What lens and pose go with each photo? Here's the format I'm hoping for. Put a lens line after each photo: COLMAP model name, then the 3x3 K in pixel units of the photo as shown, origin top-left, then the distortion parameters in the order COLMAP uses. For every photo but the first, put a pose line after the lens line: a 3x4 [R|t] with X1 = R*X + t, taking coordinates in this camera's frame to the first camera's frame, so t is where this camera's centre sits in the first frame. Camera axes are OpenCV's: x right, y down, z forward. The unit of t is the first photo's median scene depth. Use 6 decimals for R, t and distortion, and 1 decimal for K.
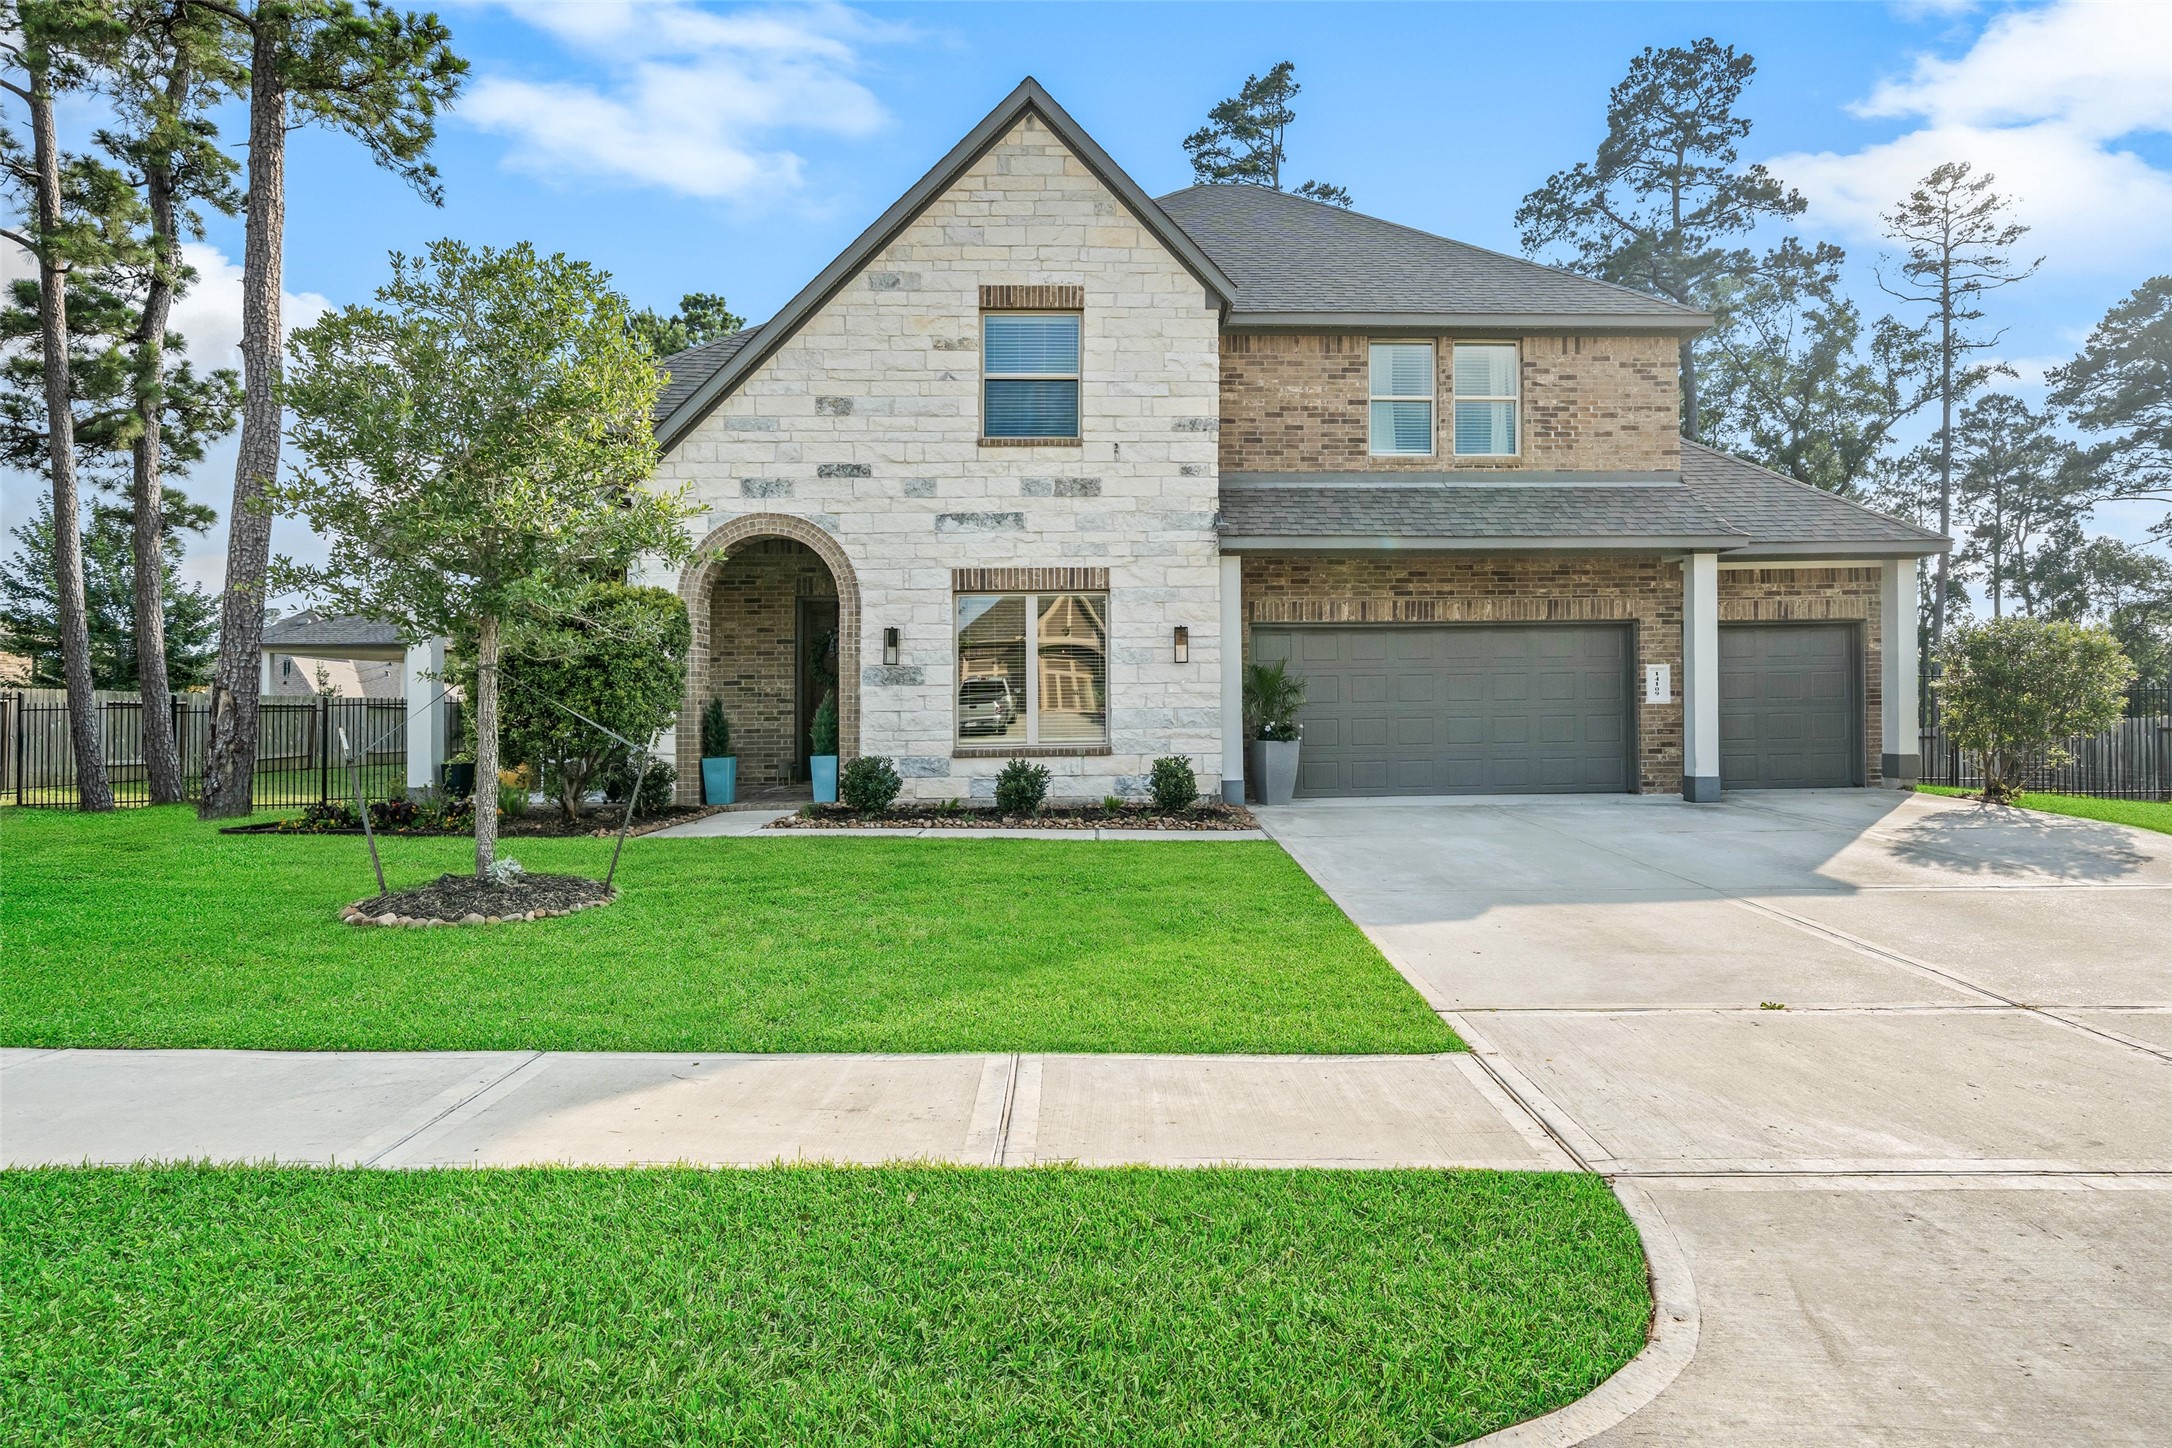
lens RADIAL K [[1065.6, 0, 1098.6], [0, 1065.6, 658.2], [0, 0, 1]] dist [0.000590, -0.000211]
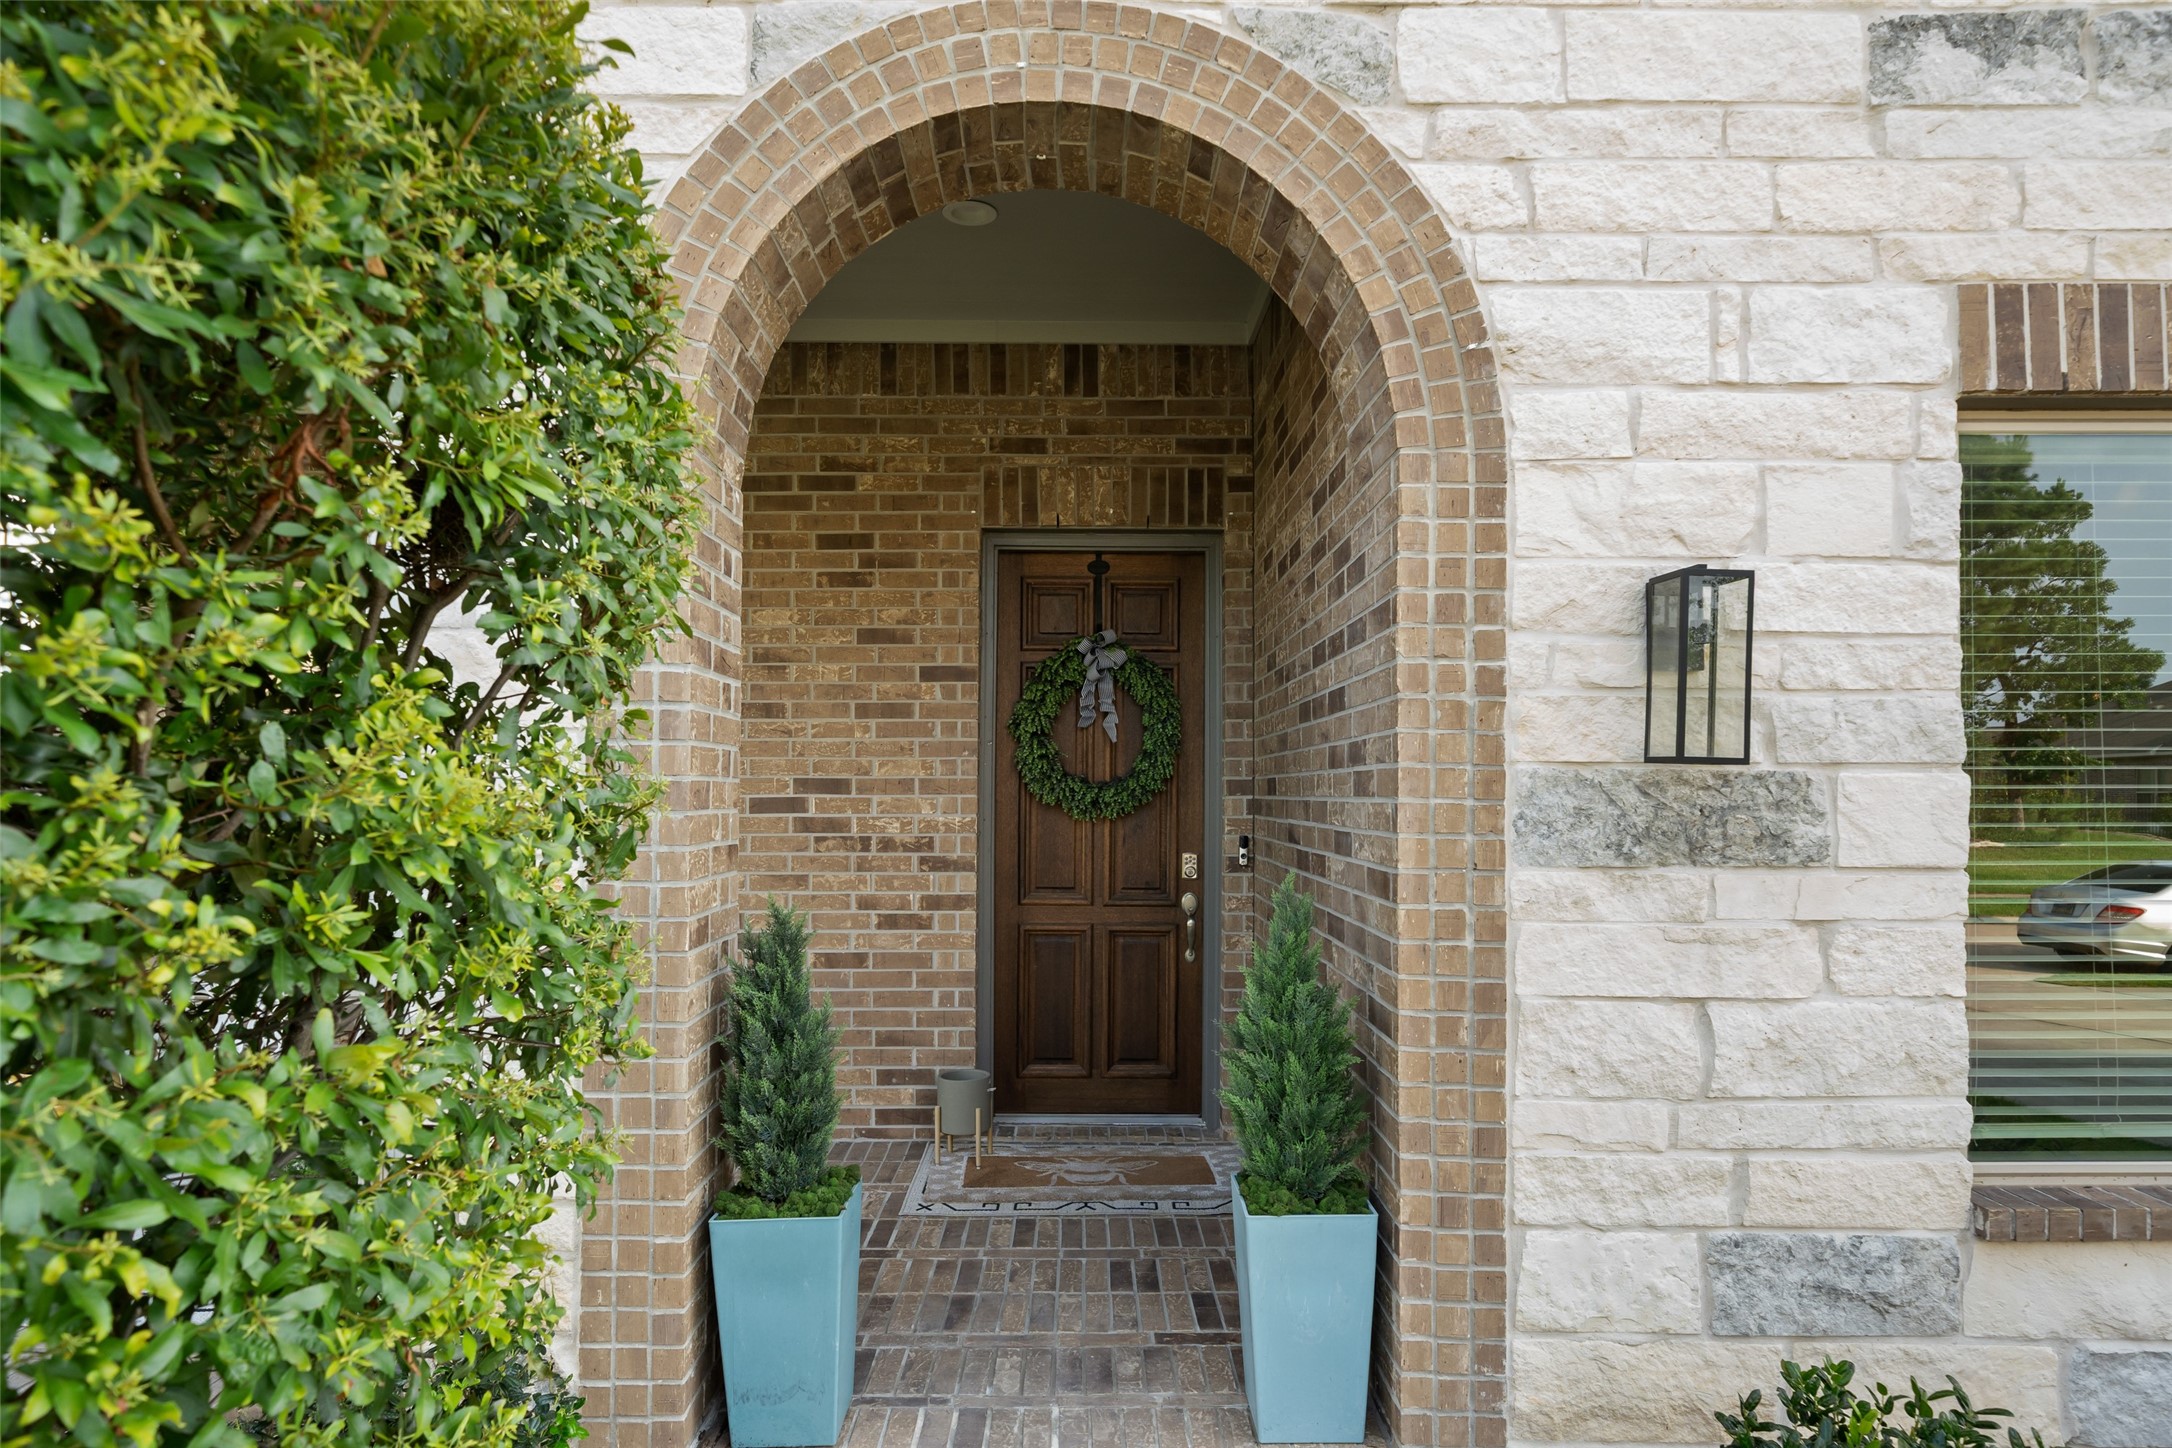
lens RADIAL K [[1257.8, 0, 1084.4], [0, 1257.8, 730.9], [0, 0, 1]] dist [0.000921, 0.000098]
pose [[0.999677, 0.010369, -0.023216, -0.295606], [-0.010425, 0.999943, -0.002302, 0.001969], [0.023191, 0.002543, 0.999728, 0.762465]]
